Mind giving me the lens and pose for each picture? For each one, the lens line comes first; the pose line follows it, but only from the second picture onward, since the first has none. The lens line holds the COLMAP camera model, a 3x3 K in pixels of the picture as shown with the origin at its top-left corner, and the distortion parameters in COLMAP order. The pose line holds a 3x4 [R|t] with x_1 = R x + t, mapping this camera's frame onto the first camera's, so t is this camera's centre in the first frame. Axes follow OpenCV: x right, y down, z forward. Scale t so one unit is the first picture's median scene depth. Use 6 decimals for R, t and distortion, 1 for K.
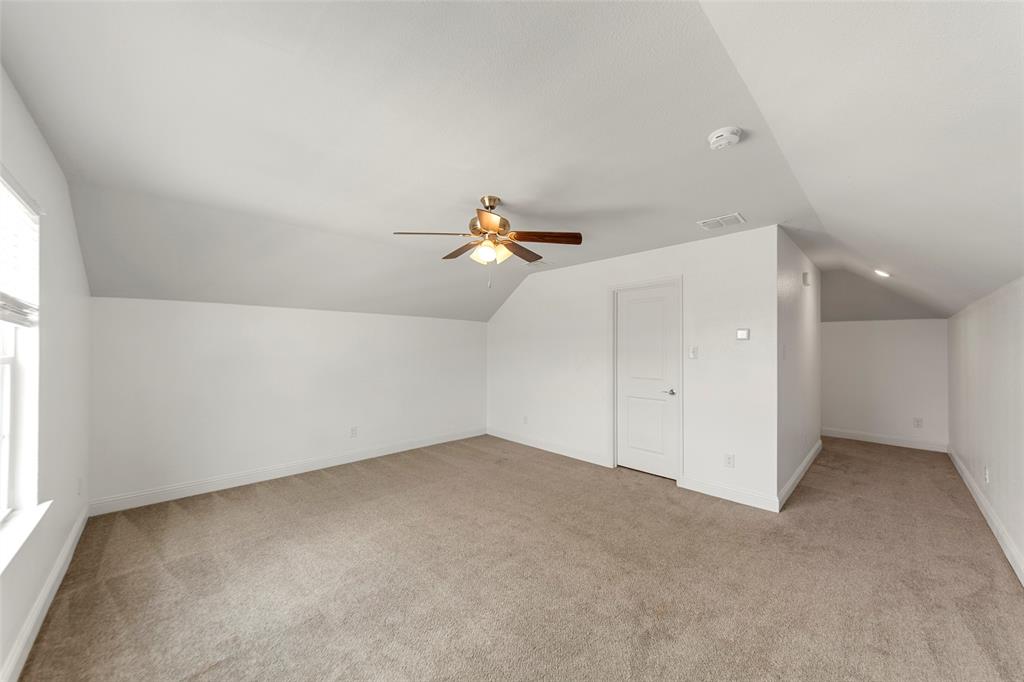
lens RADIAL K [[369.7, 0, 518.8], [0, 369.7, 355.5], [0, 0, 1]] dist [-0.001308, -0.000068]
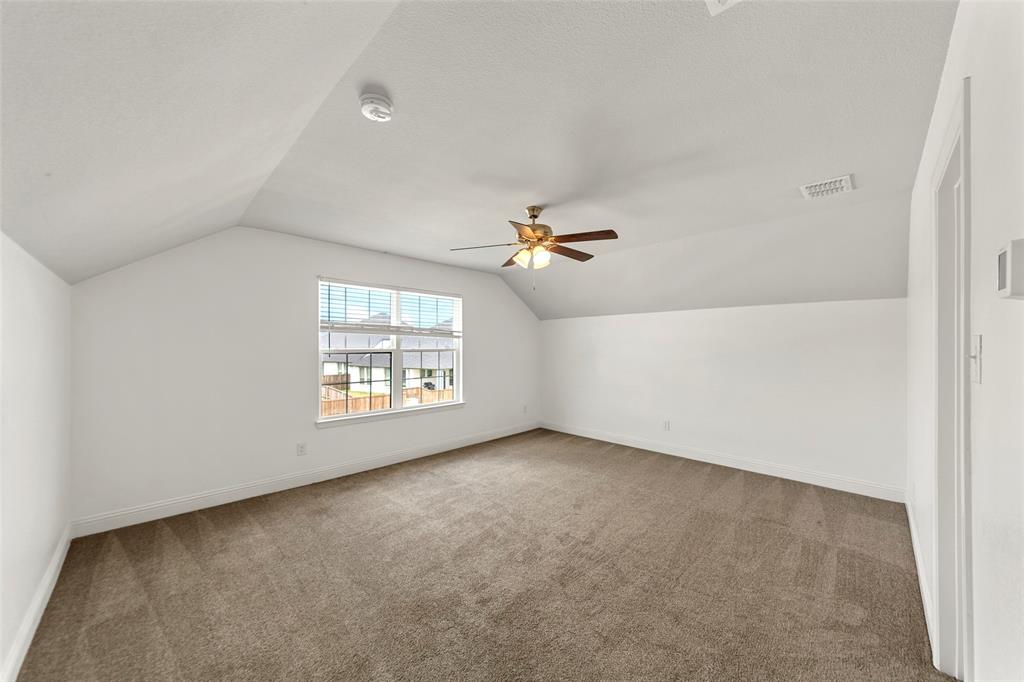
lens RADIAL K [[369.7, 0, 518.8], [0, 369.7, 355.5], [0, 0, 1]] dist [-0.001308, -0.000068]
pose [[0.029926, 0.036656, -0.998880, 0.983937], [-0.027467, 0.998980, 0.035837, -0.038470], [0.999175, 0.026364, 0.030903, 0.870763]]
